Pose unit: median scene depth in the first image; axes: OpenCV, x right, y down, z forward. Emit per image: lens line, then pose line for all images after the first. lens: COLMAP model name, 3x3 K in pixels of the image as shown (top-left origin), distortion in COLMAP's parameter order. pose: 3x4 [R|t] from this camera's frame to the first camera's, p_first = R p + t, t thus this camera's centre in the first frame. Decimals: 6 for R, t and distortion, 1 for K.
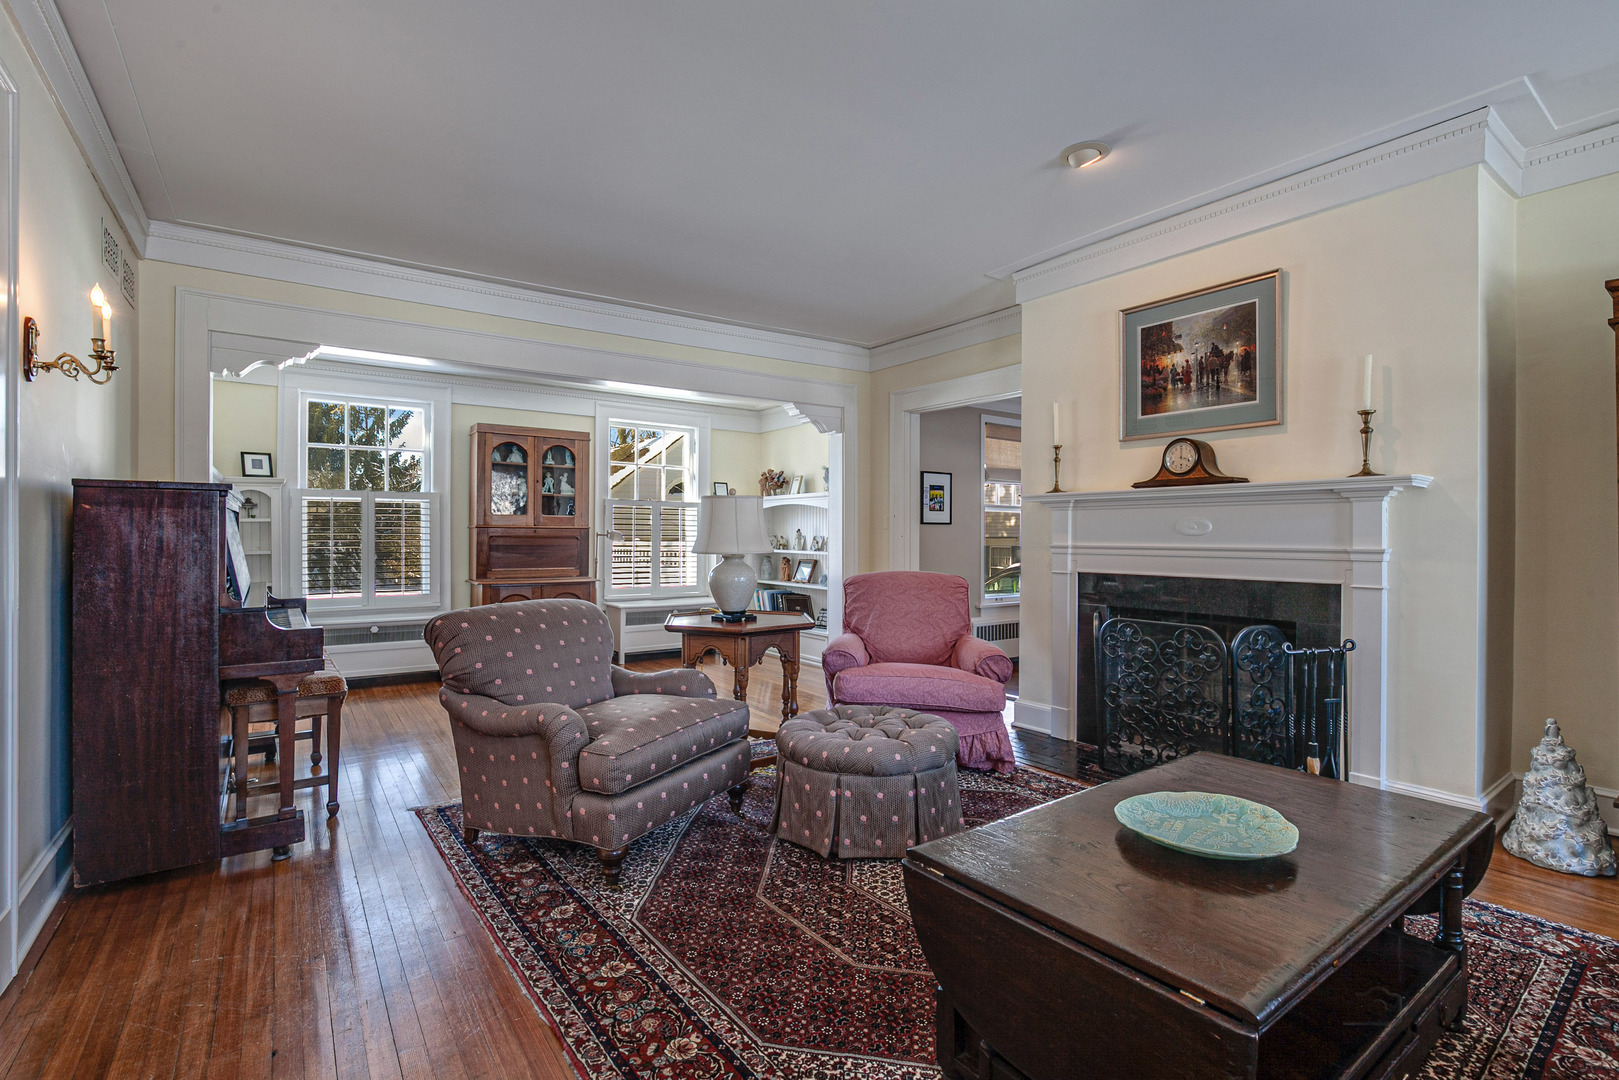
lens RADIAL K [[741.4, 0, 807.3], [0, 741.4, 533.9], [0, 0, 1]] dist [-0.010847, 0.000949]
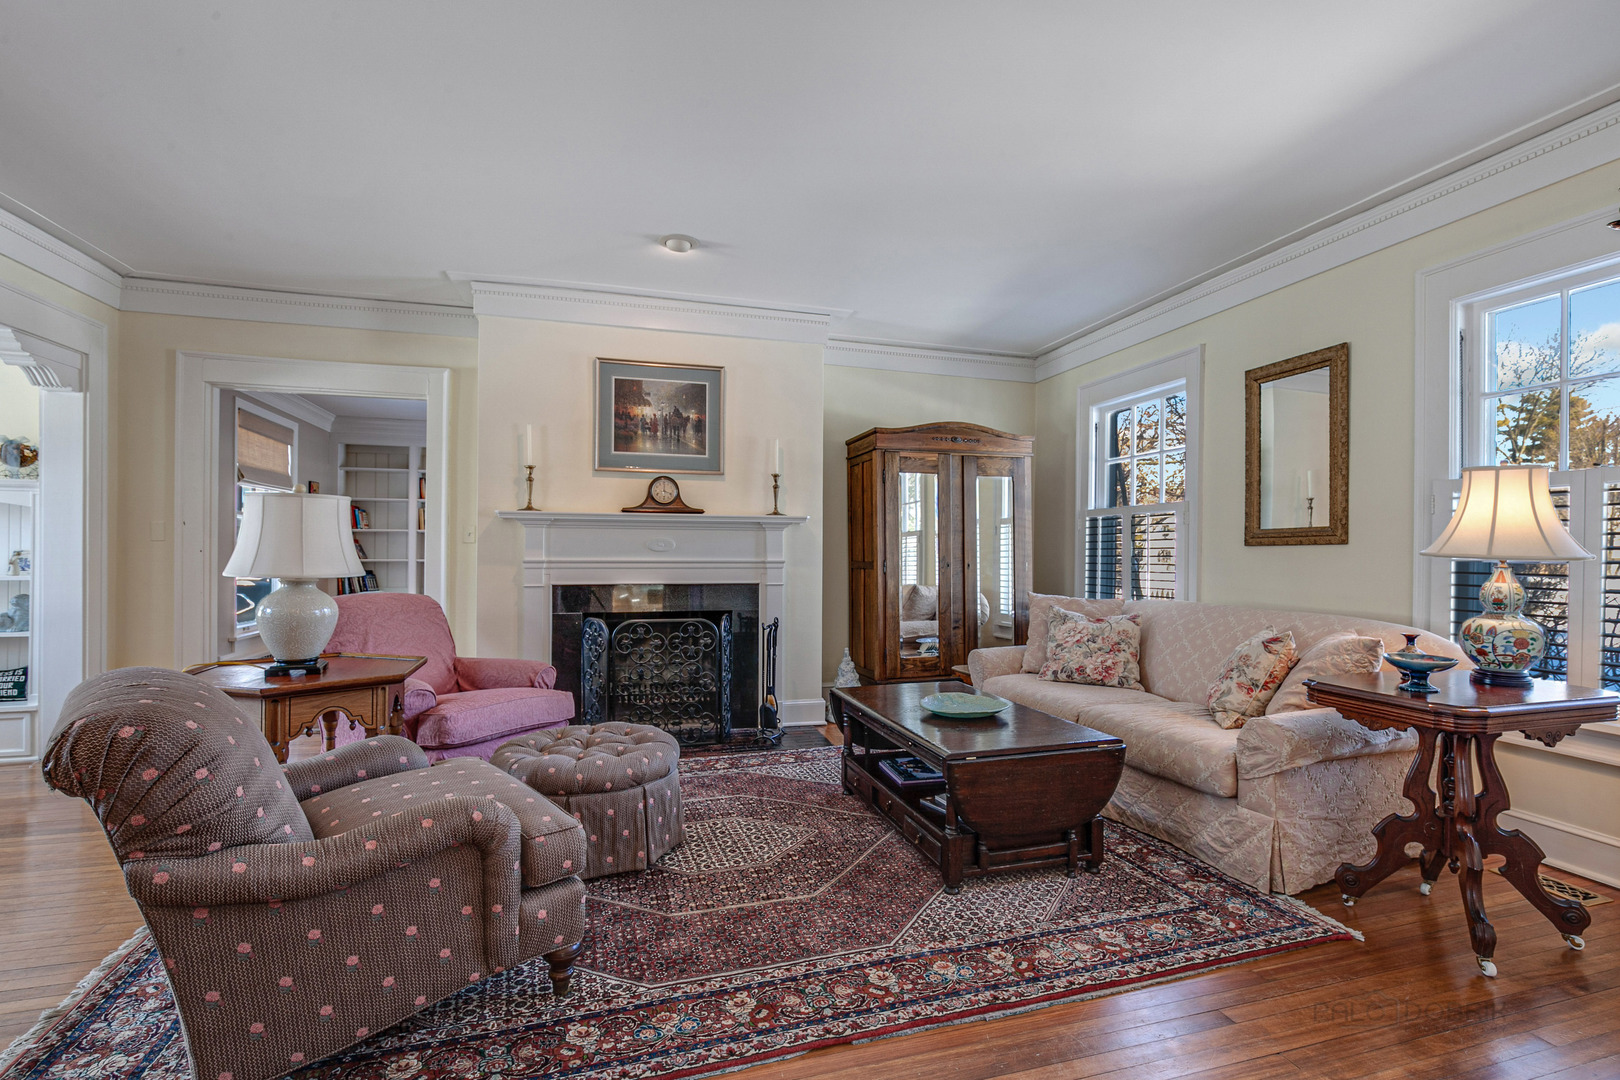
lens RADIAL K [[741.9, 0, 809.3], [0, 741.9, 550.6], [0, 0, 1]] dist [-0.010847, 0.000949]
pose [[0.337533, 0.001684, 0.941312, -0.633885], [-0.004969, 0.999988, -0.000008, -0.000815], [-0.941301, -0.004675, 0.337537, 0.331252]]
